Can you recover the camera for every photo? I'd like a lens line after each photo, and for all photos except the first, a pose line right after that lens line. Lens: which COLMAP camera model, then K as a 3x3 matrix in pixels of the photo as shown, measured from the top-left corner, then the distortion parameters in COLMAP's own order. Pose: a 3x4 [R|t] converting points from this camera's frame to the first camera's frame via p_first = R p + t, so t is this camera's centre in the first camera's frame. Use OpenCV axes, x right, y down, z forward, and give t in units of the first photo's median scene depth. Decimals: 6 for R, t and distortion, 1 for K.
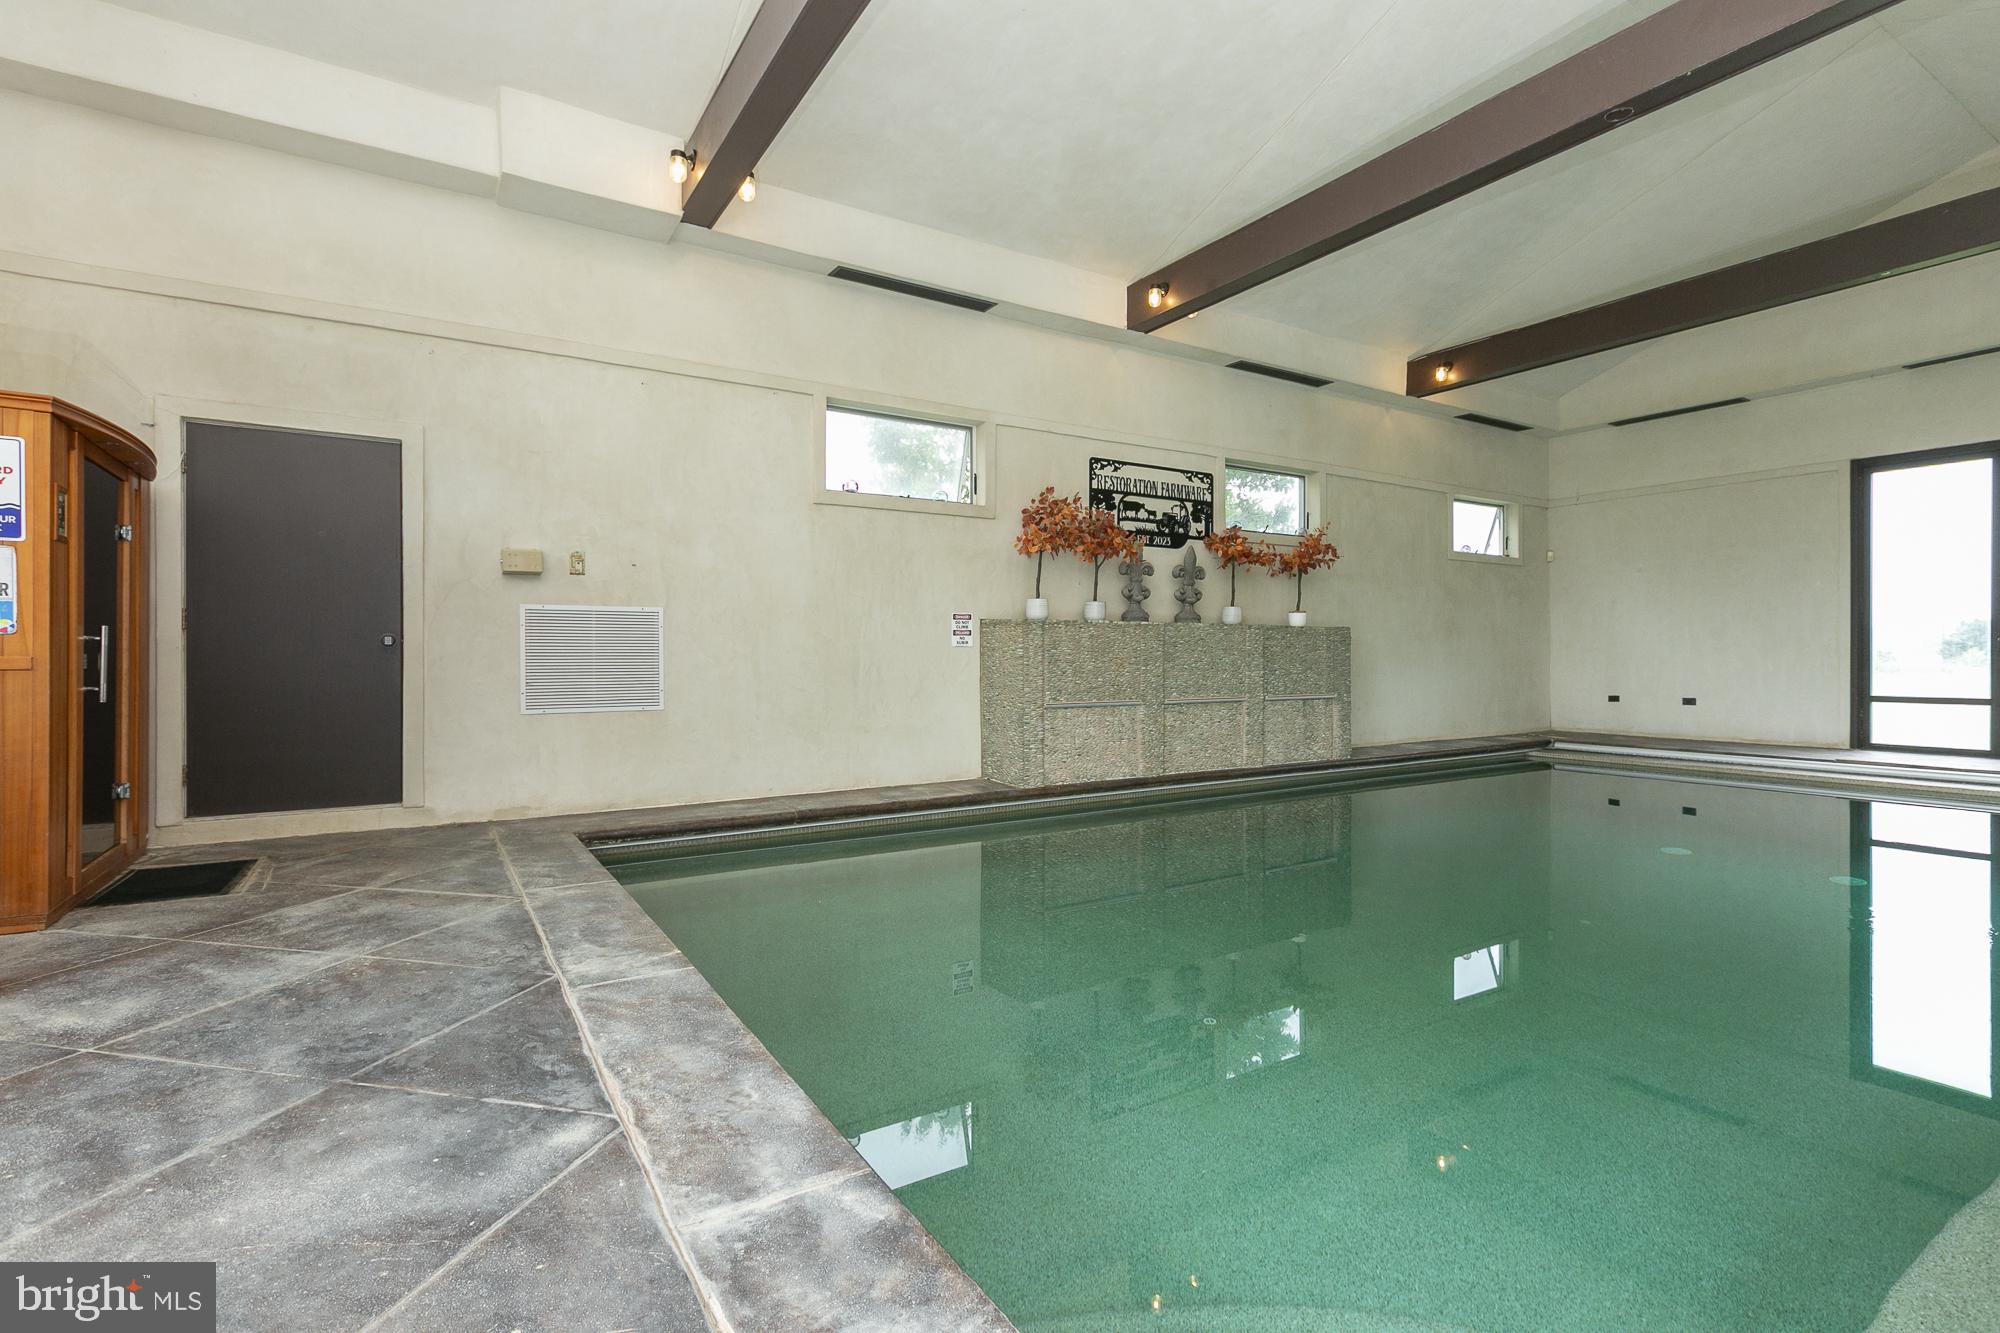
lens RADIAL K [[906.4, 0, 1000.0], [0, 906.4, 666.5], [0, 0, 1]] dist [-0.000159, -0.000027]
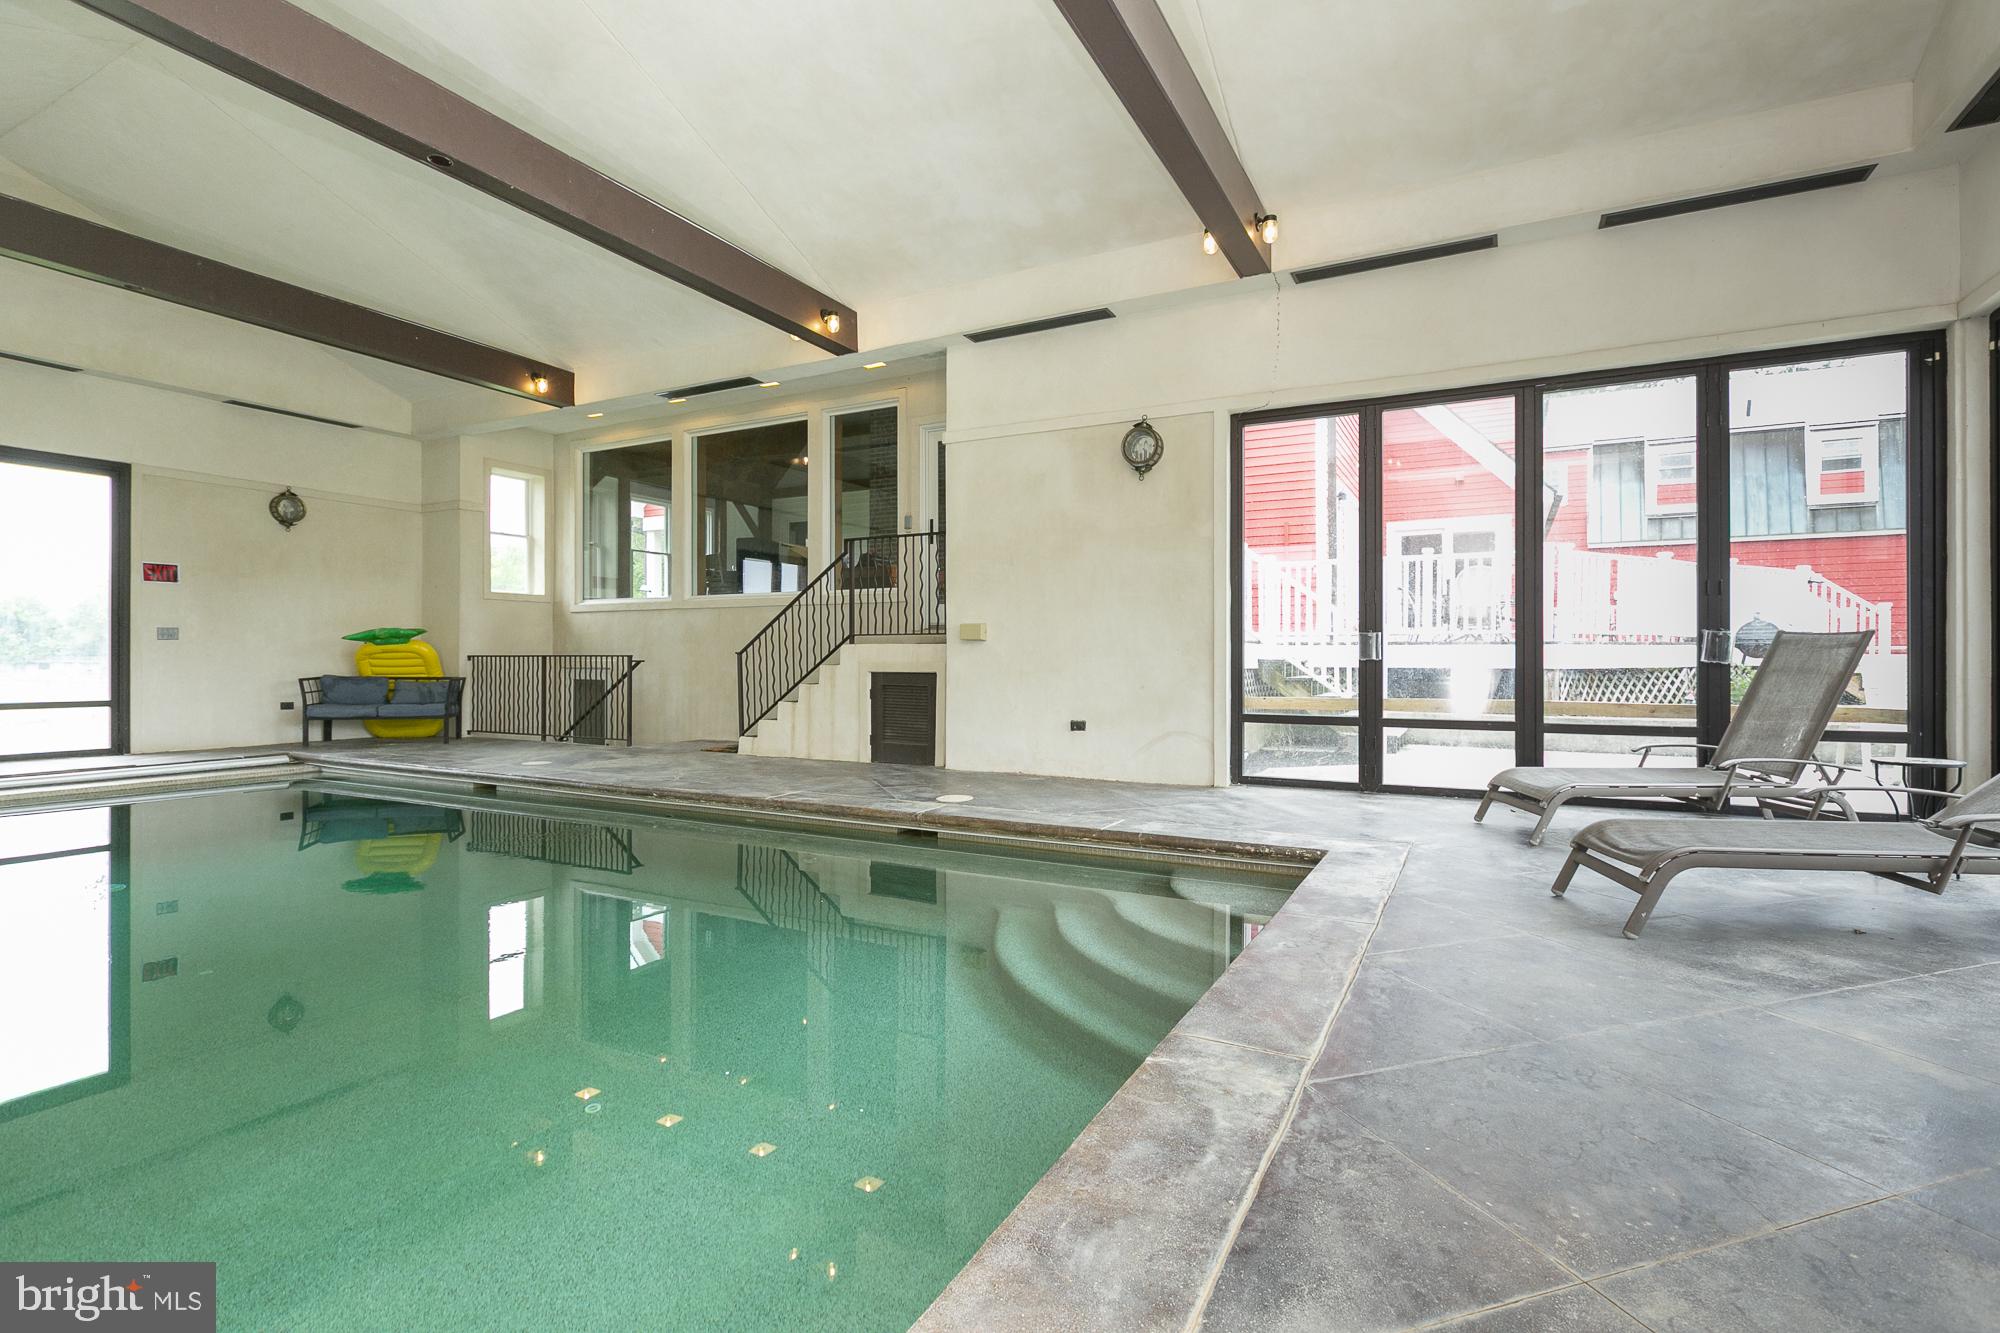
lens RADIAL K [[959.8, 0, 1000.0], [0, 959.8, 666.5], [0, 0, 1]] dist [-0.000383, -0.000362]
pose [[-0.499115, -0.004180, 0.866525, -1.080195], [0.004282, 0.999964, 0.007290, -0.014510], [-0.866525, 0.007349, -0.499080, 1.658318]]
